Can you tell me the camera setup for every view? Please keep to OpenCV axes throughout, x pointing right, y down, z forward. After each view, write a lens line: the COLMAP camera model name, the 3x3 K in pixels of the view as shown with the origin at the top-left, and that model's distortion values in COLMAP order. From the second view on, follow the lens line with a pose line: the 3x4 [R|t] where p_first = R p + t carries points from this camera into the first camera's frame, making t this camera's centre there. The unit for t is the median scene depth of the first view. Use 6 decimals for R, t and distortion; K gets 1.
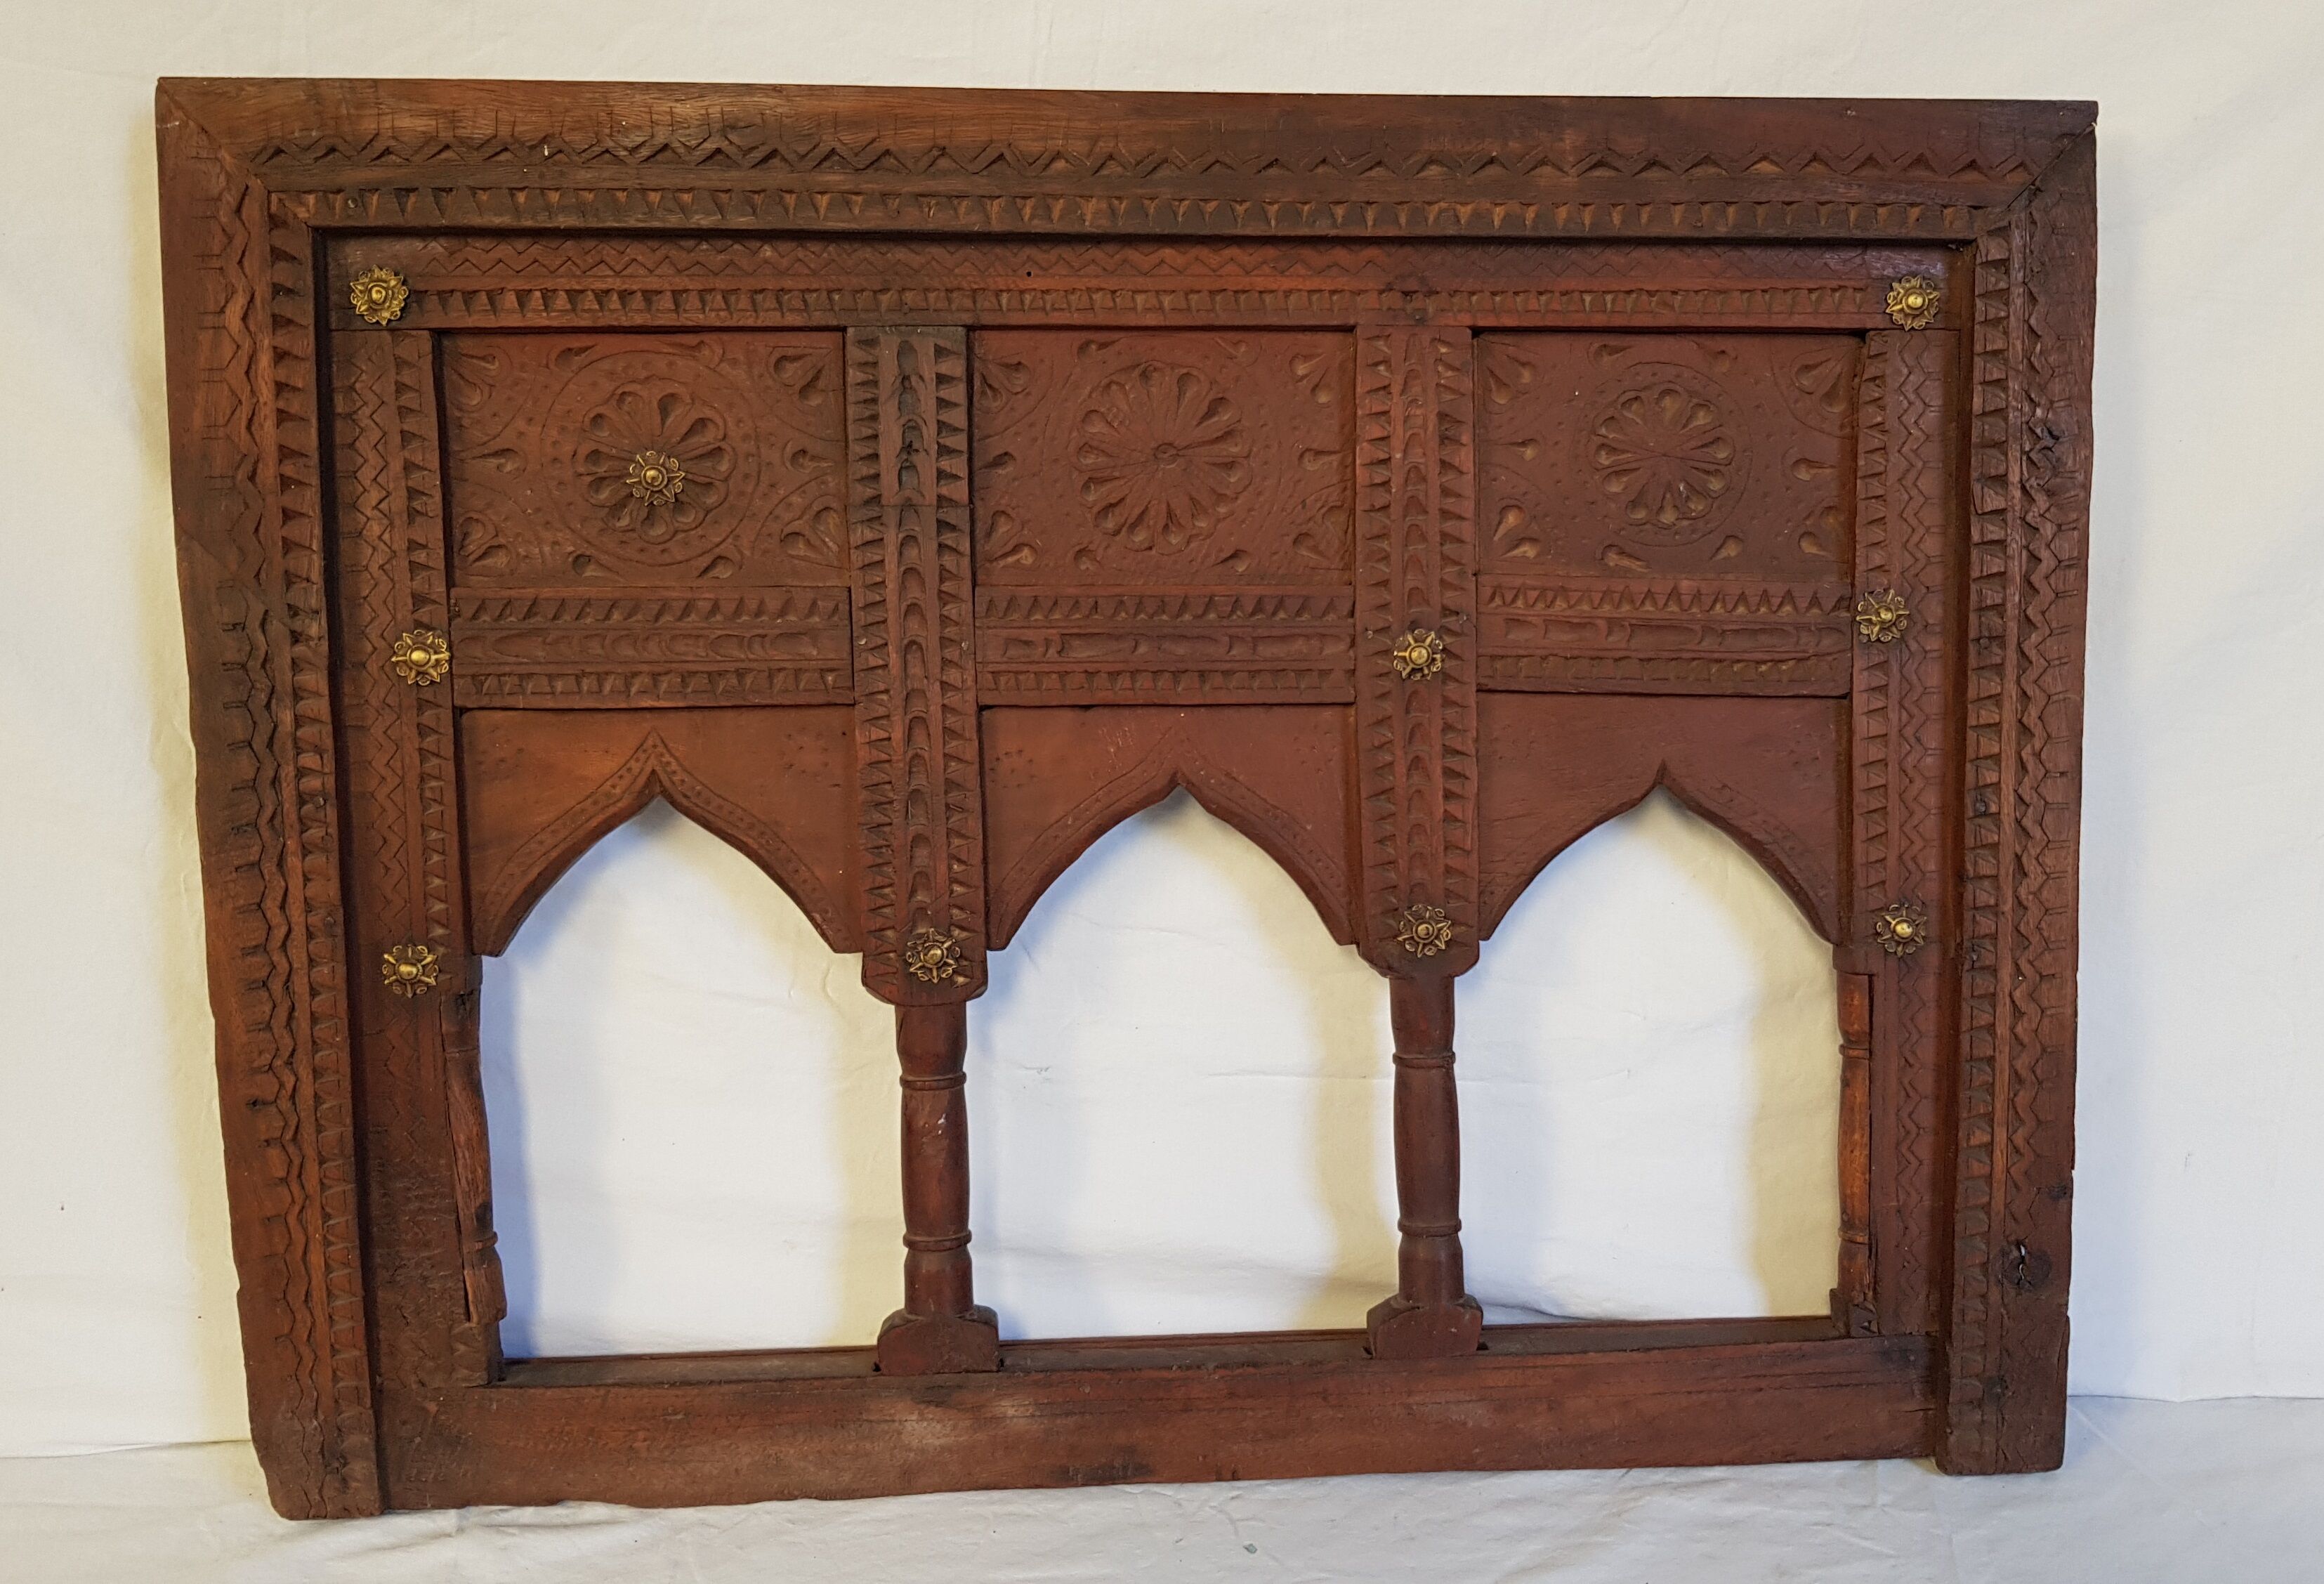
lens RADIAL K [[2065.0, 0, 1203.5], [0, 2065.0, 798.5], [0, 0, 1]] dist [0.104007, -0.229620]
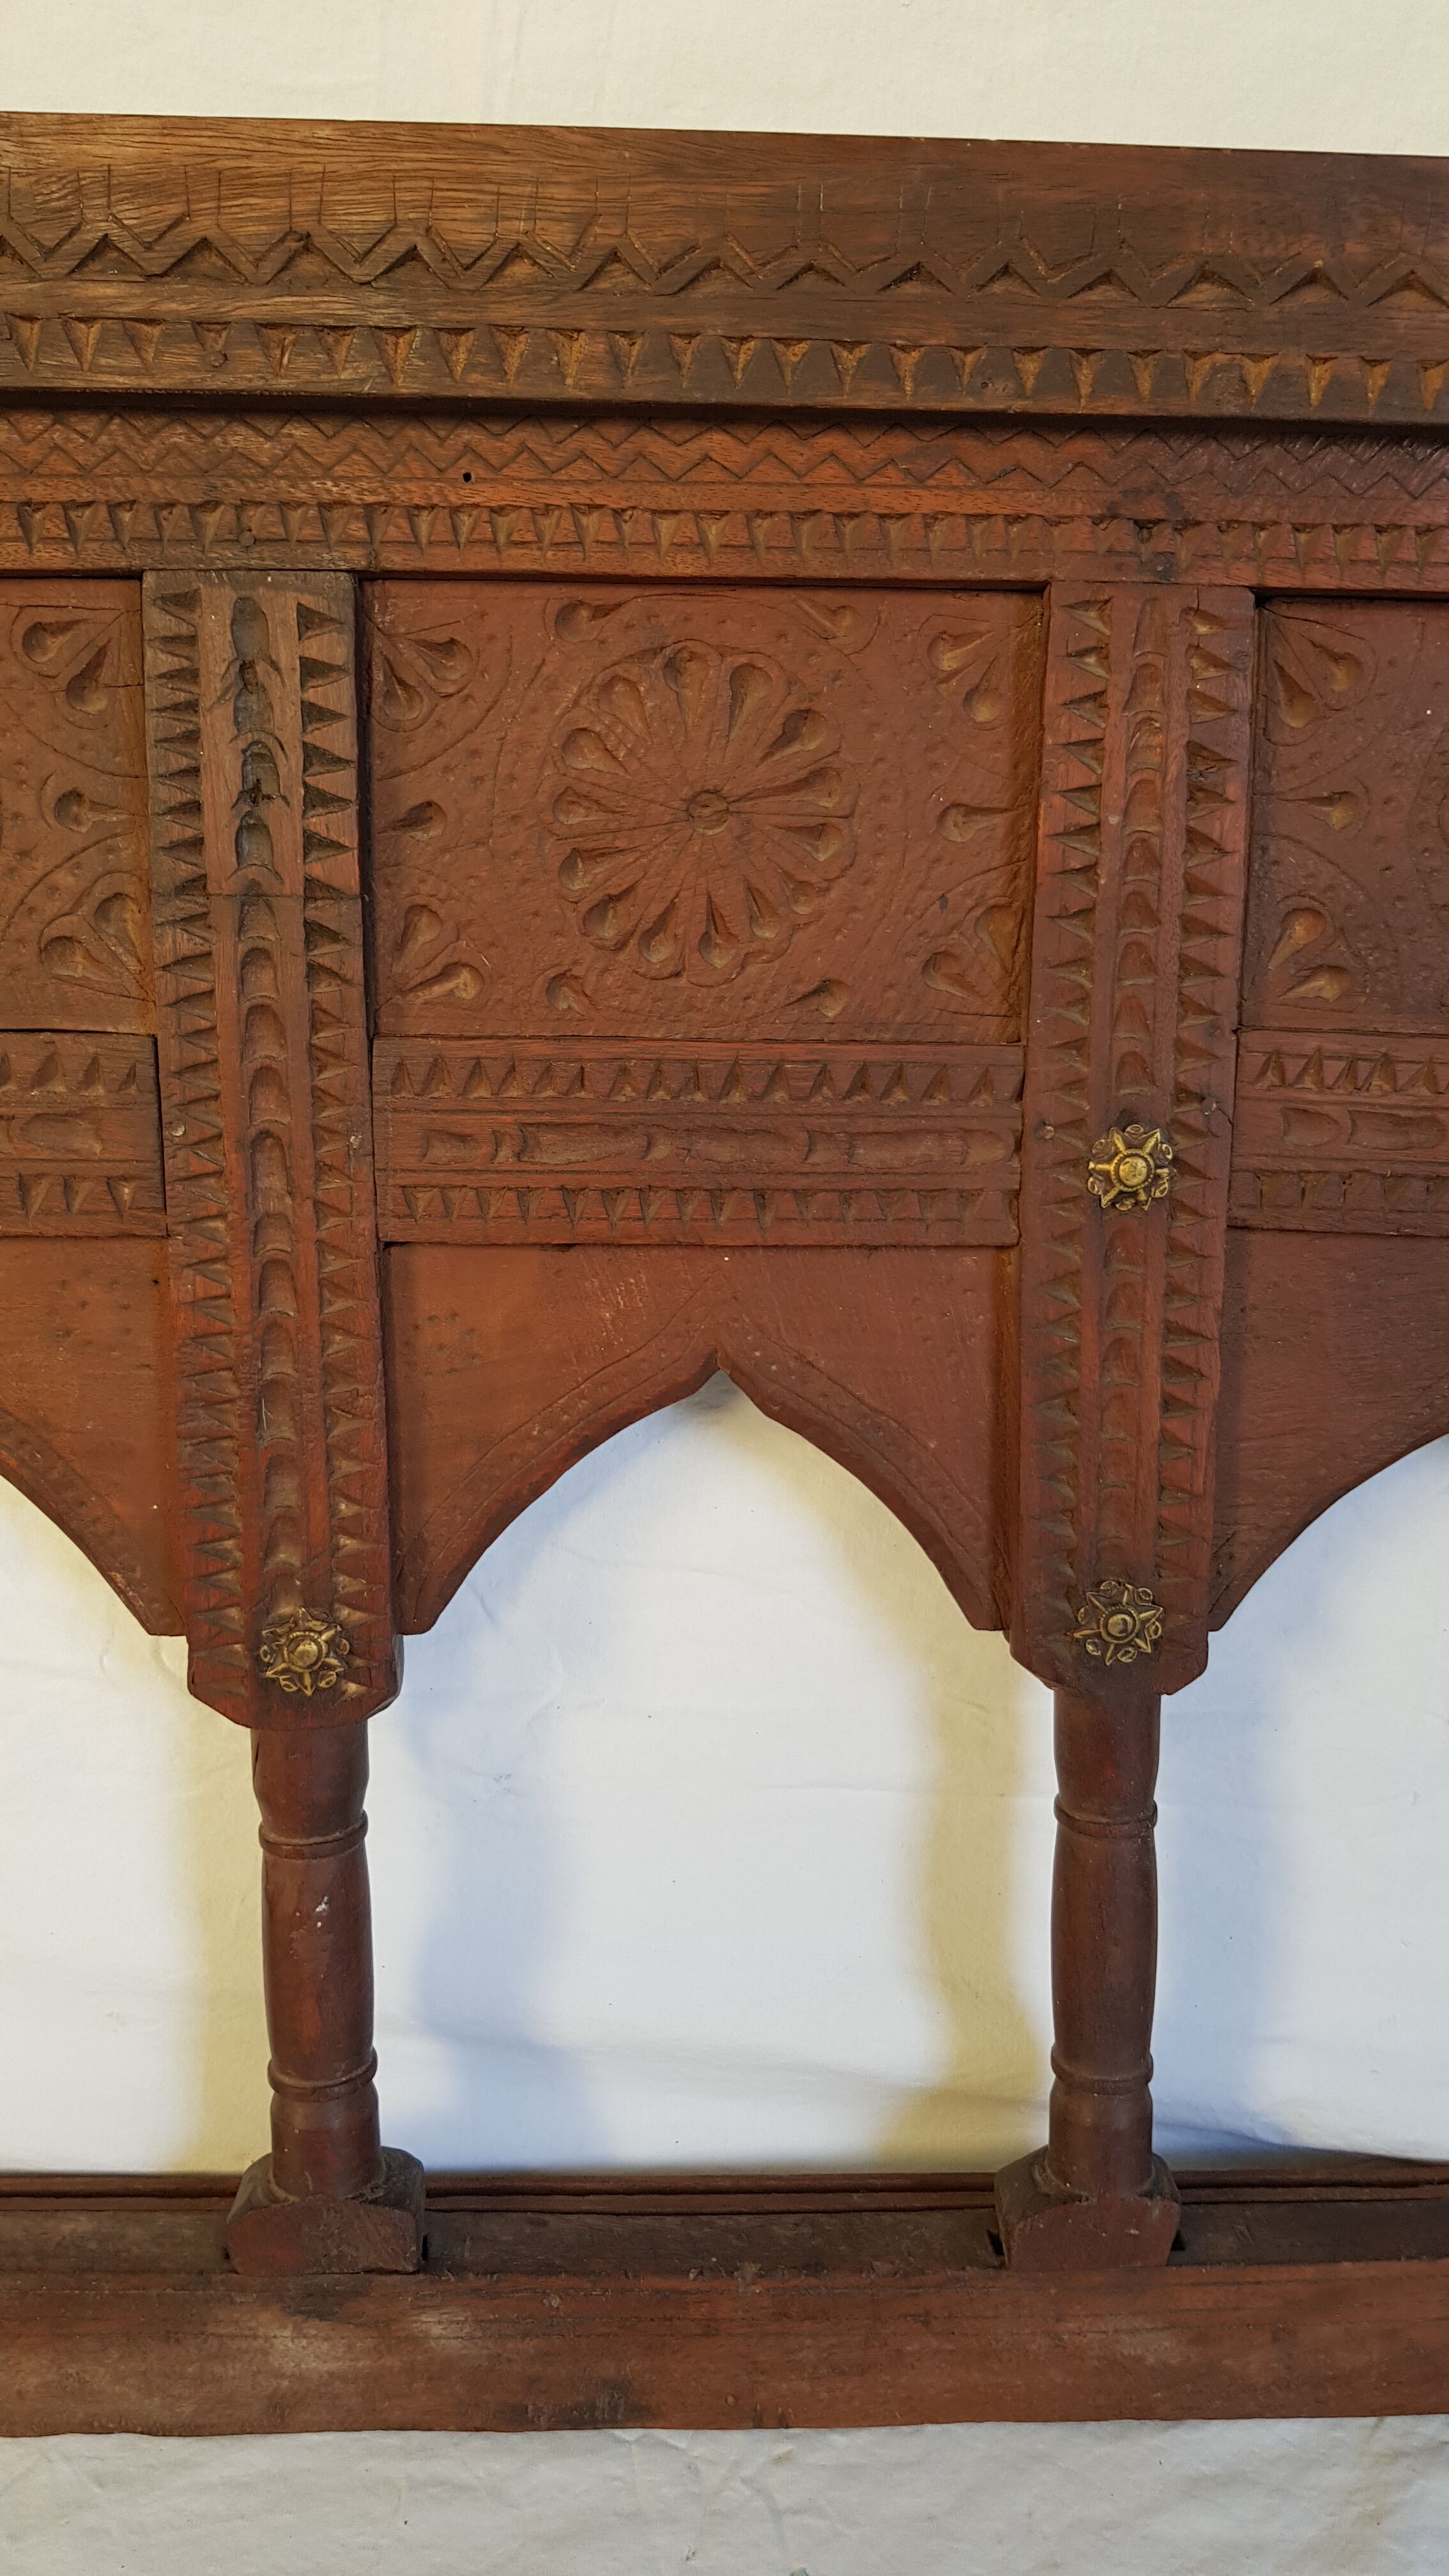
lens RADIAL K [[1937.8, 0, 732.9], [0, 1937.8, 1309.3], [0, 0, 1]] dist [0.073706, -0.154308]
pose [[0.999250, 0.026144, -0.028548, 0.008083], [-0.022490, 0.992327, 0.121577, -0.094991], [0.031507, -0.120844, 0.992171, 0.449175]]
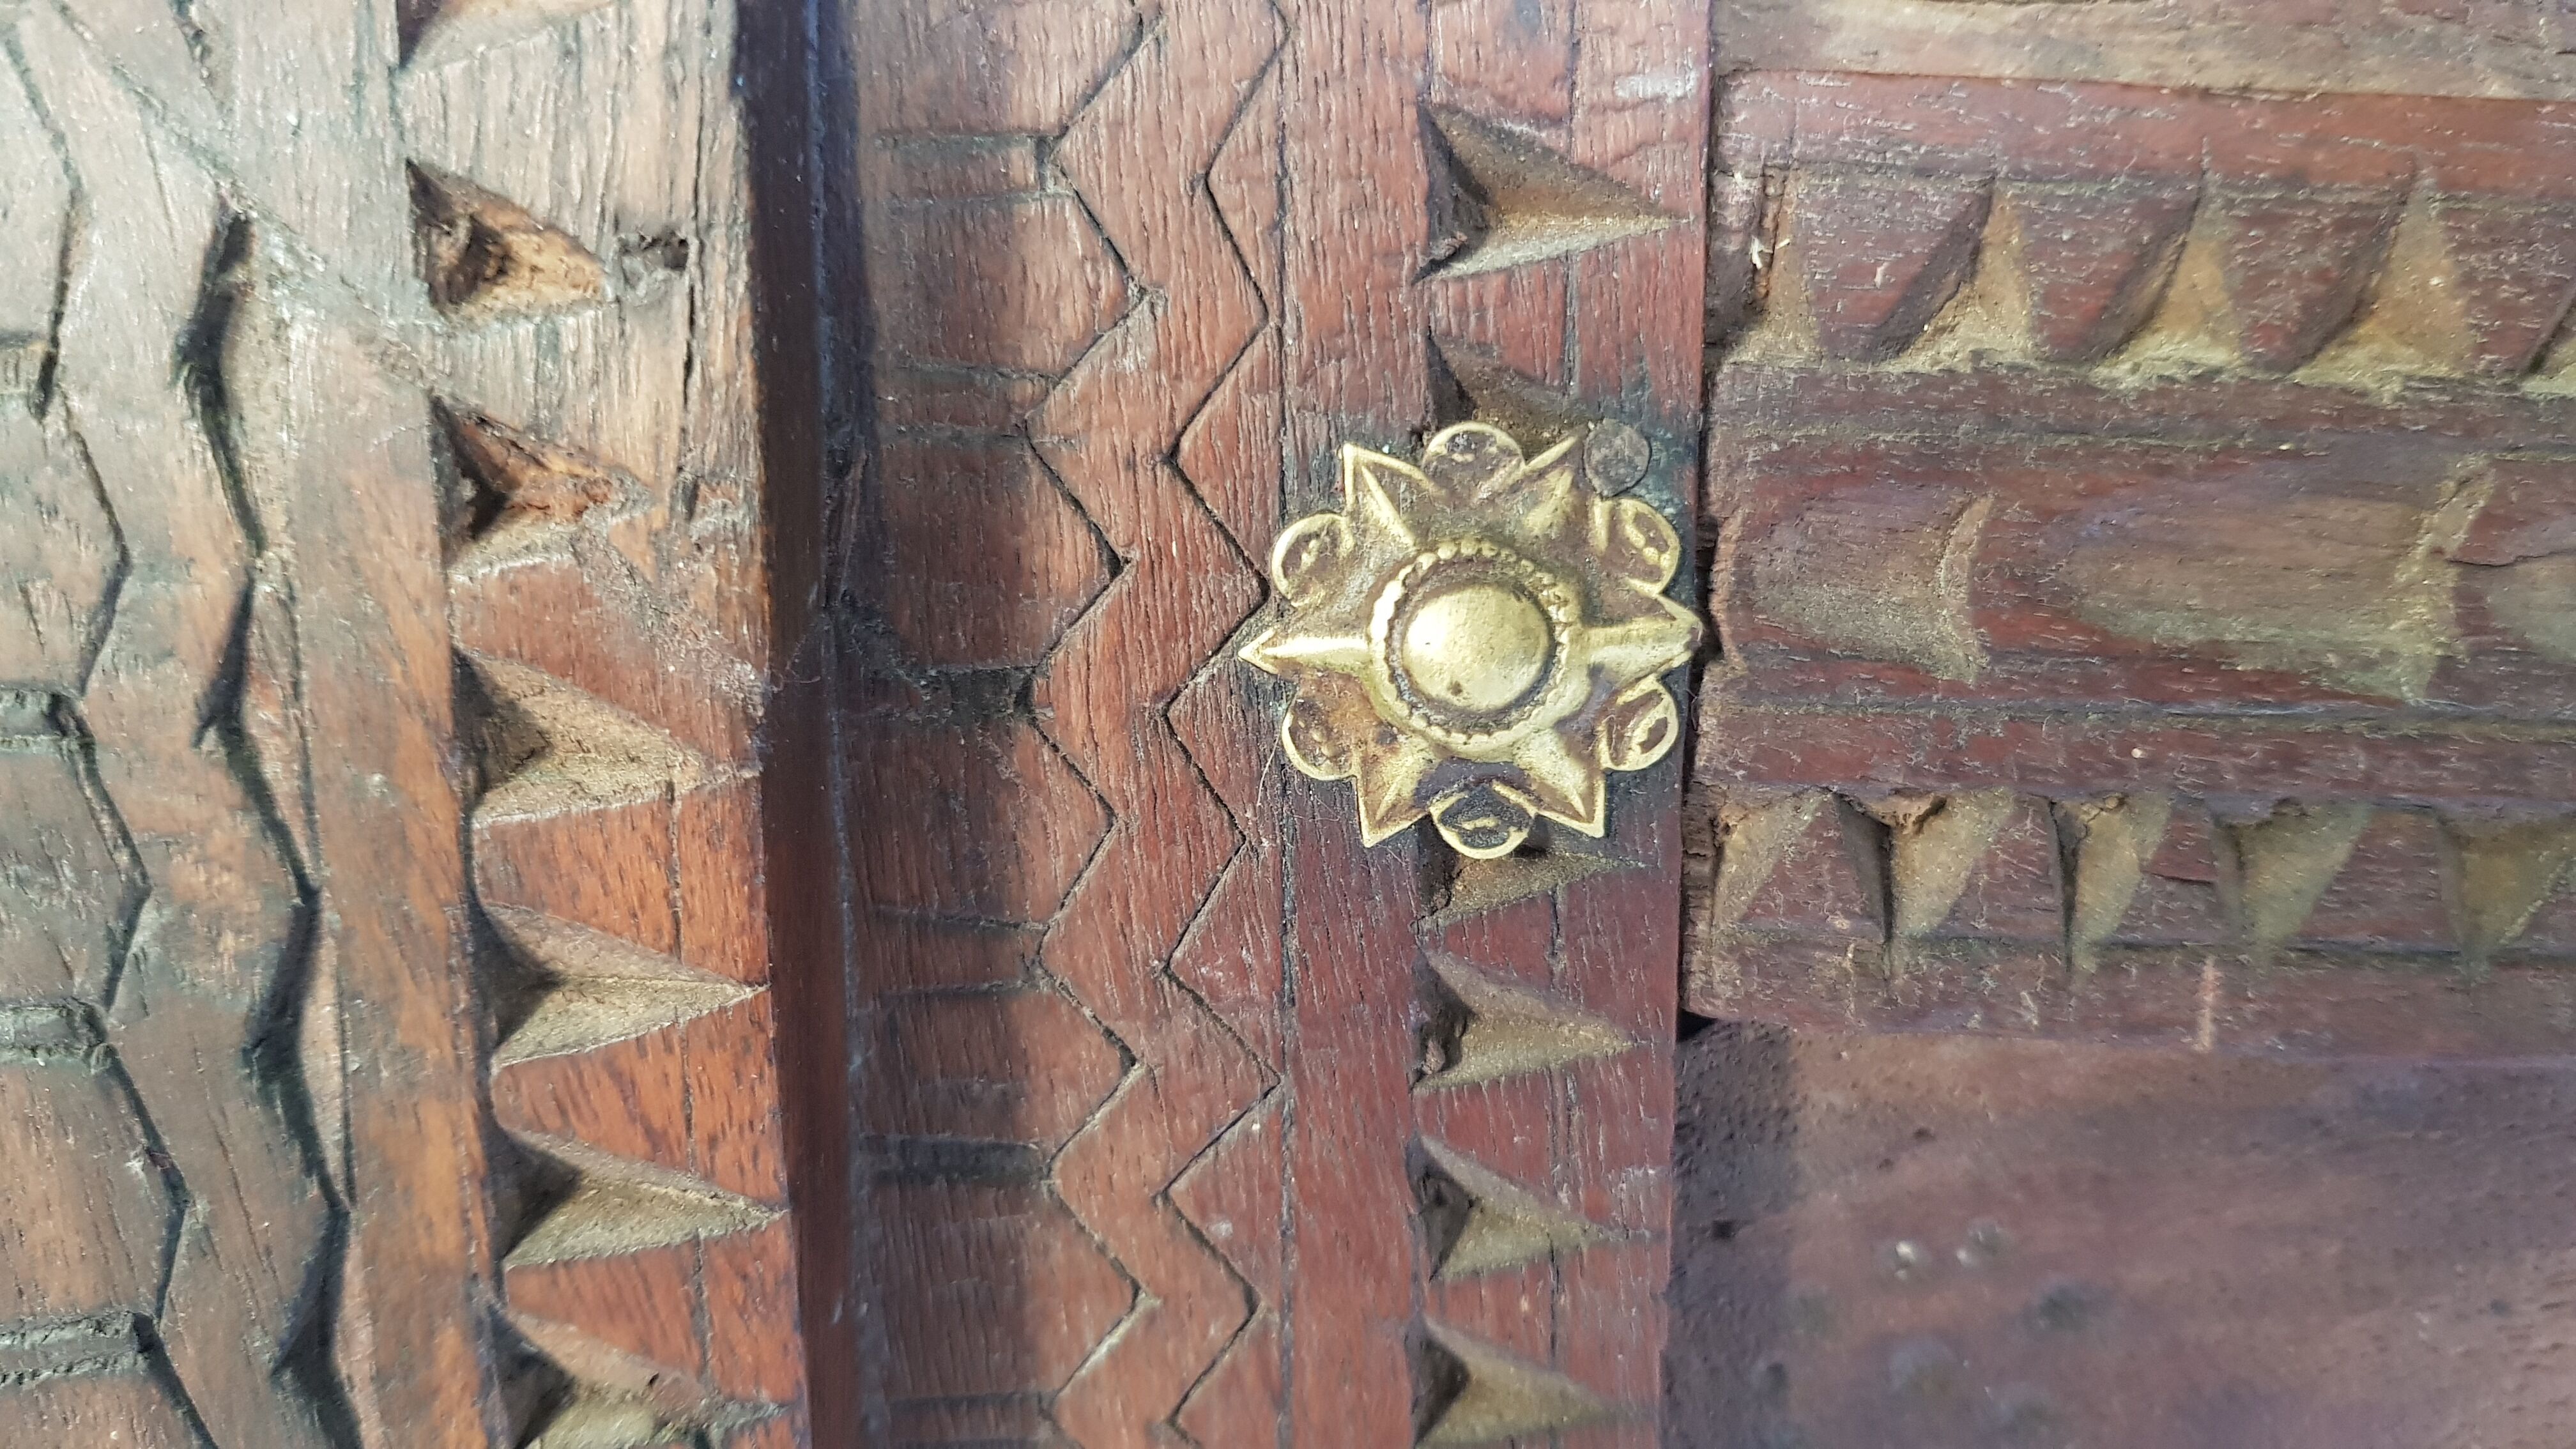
lens RADIAL K [[1937.8, 0, 1288.0], [0, 1937.8, 724.5], [0, 0, 1]] dist [0.073706, -0.154308]
pose [[0.992438, 0.038795, -0.116451, -0.363565], [-0.028149, 0.995388, 0.091710, -0.071246], [0.119472, -0.087738, 0.988953, 0.863444]]
